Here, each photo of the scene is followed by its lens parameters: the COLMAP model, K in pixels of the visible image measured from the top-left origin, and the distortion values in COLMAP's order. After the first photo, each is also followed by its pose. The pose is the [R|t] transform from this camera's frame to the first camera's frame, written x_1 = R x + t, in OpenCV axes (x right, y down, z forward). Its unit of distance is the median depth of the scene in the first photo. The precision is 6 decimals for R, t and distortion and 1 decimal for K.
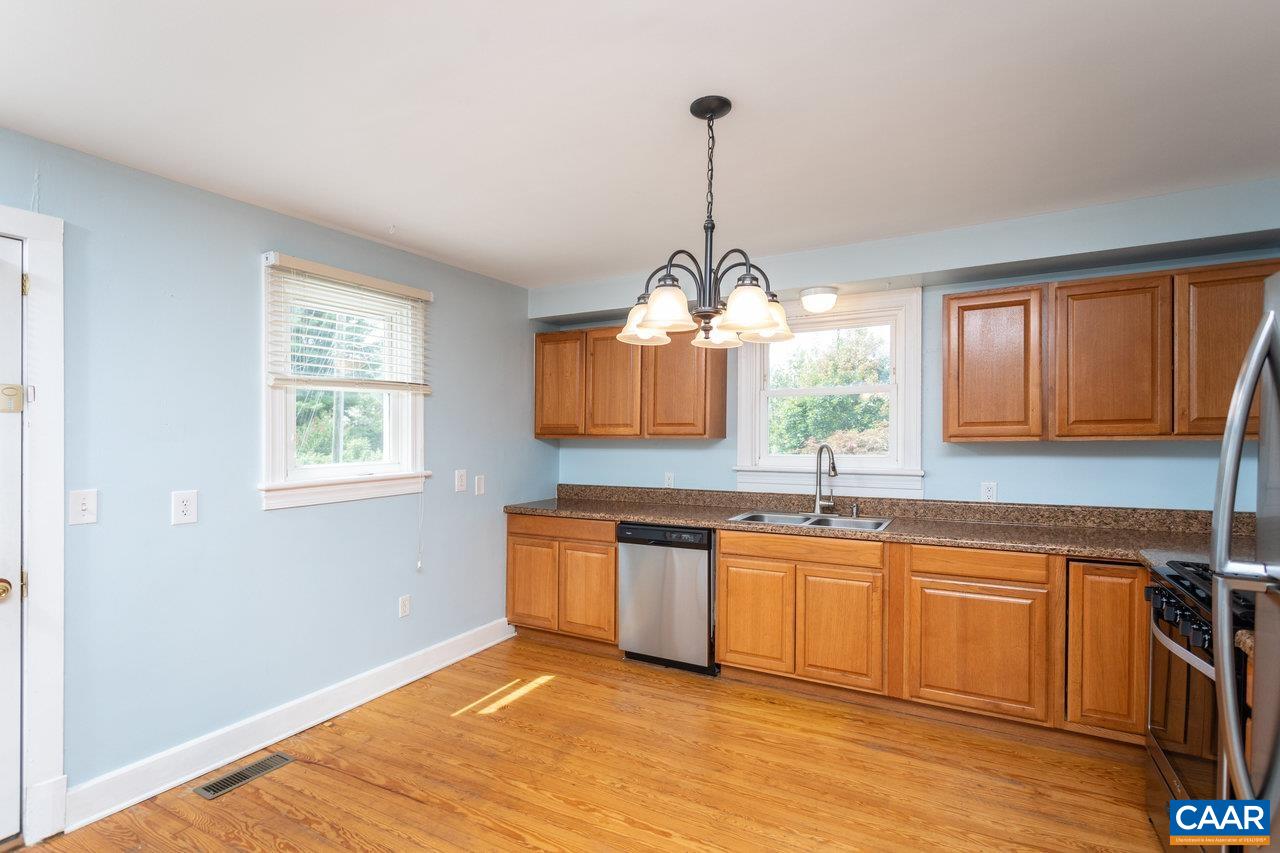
lens RADIAL K [[597.4, 0, 636.7], [0, 597.4, 429.9], [0, 0, 1]] dist [-0.000126, 0.000180]
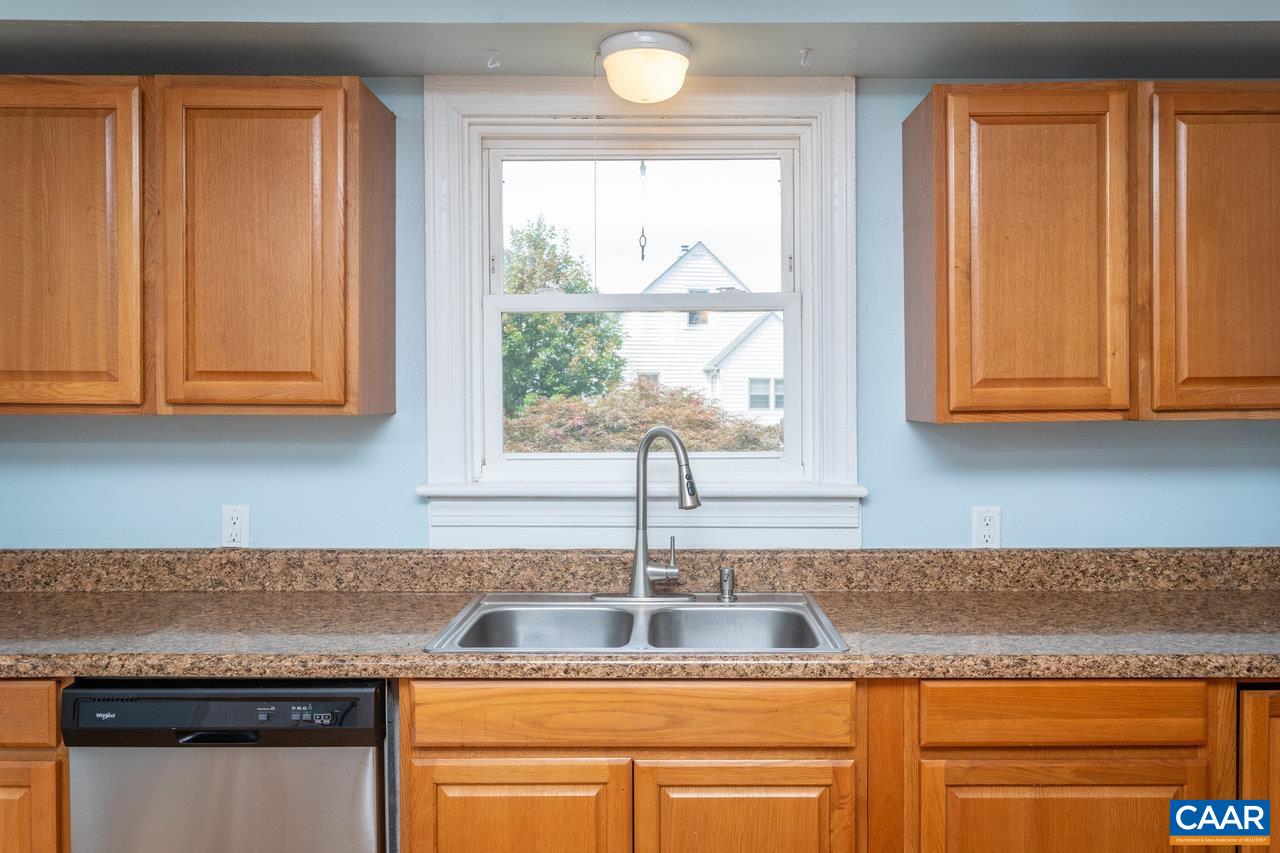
lens RADIAL K [[913.1, 0, 666.7], [0, 913.1, 437.8], [0, 0, 1]] dist [-0.002118, -0.002141]
pose [[0.867126, -0.014300, 0.497883, 0.007108], [-0.007961, 0.999062, 0.042561, 0.003685], [-0.498025, -0.040869, 0.866199, 0.477200]]
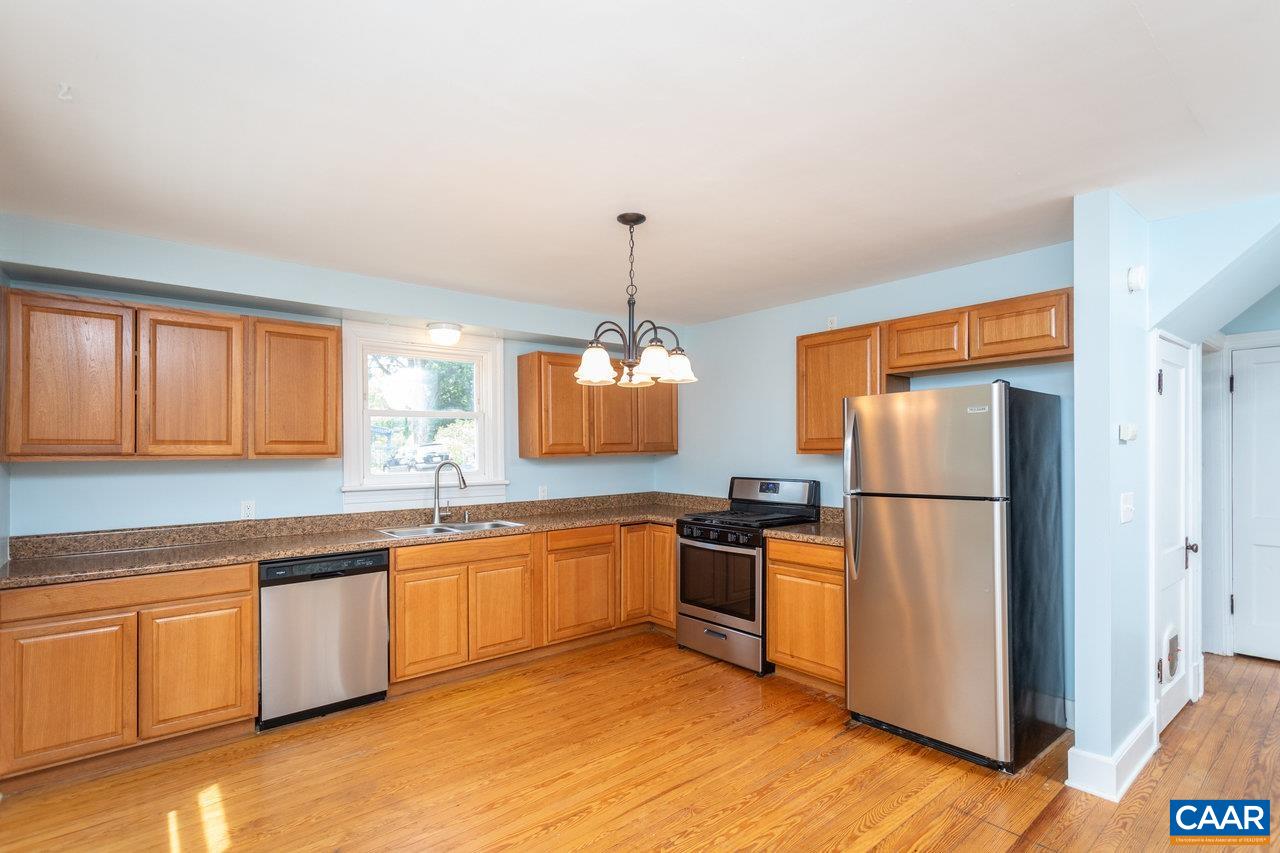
lens RADIAL K [[612.4, 0, 614.8], [0, 612.4, 443.5], [0, 0, 1]] dist [-0.000183, 0.000231]
pose [[0.377363, 0.014549, 0.925951, -0.677565], [0.001877, 0.999863, -0.016476, 0.009589], [-0.926064, 0.007956, 0.377283, 0.271991]]
